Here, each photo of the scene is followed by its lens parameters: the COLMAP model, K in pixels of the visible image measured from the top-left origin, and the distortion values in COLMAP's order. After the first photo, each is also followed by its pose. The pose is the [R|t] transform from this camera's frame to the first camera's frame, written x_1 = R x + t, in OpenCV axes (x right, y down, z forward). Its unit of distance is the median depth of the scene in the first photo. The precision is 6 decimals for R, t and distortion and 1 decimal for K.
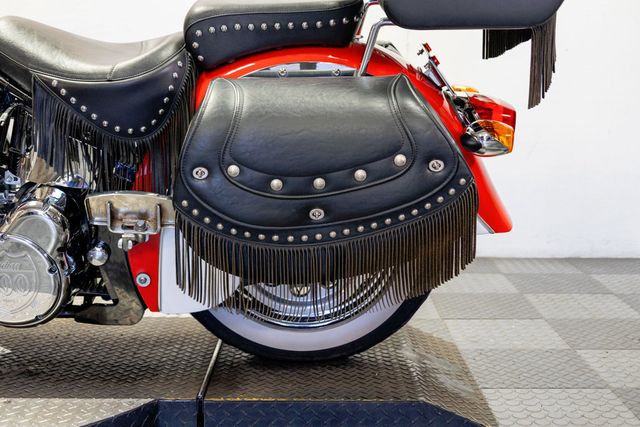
lens RADIAL K [[927.0, 0, 327.3], [0, 927.0, 211.5], [0, 0, 1]] dist [0.031479, 0.056701]
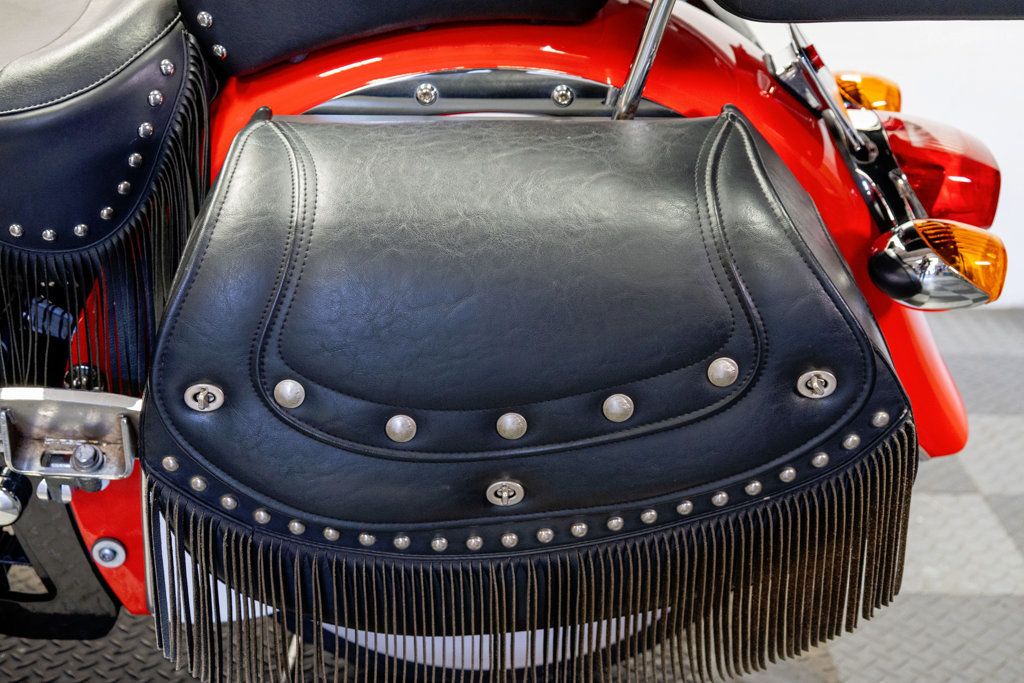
lens RADIAL K [[1483.2, 0, 523.7], [0, 1483.2, 338.4], [0, 0, 1]] dist [0.031479, 0.056701]
pose [[0.999703, 0.016970, -0.017473, 0.005989], [-0.013493, 0.983056, 0.182809, -0.165149], [0.020280, -0.182519, 0.982993, 0.364585]]
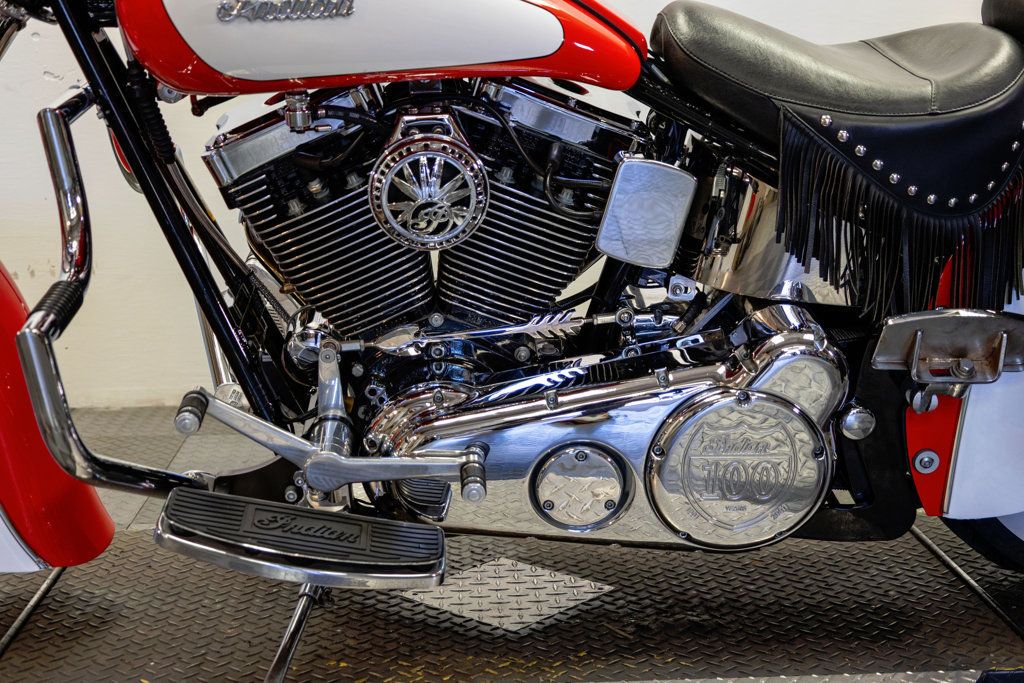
lens RADIAL K [[1466.6, 0, 512.0], [0, 1466.6, 341.5], [0, 0, 1]] dist [-0.013795, 0.030908]
pose [[0.999073, -0.024303, 0.035535, -0.518777], [0.023382, 0.999385, 0.026125, -0.032067], [-0.036149, -0.025270, 0.999027, 0.117785]]
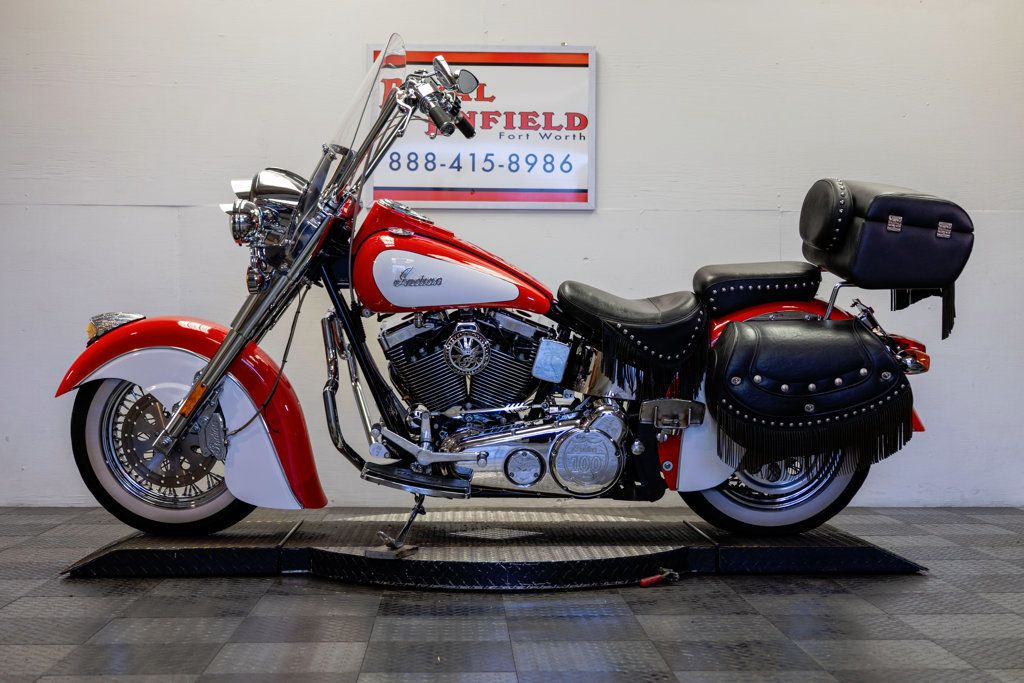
lens RADIAL K [[1483.2, 0, 523.7], [0, 1483.2, 338.4], [0, 0, 1]] dist [0.031479, 0.056701]
pose [[0.999499, -0.004717, 0.031292, -0.519374], [0.009737, 0.986694, -0.162298, 0.263231], [-0.030110, 0.162521, 0.986246, -1.320034]]
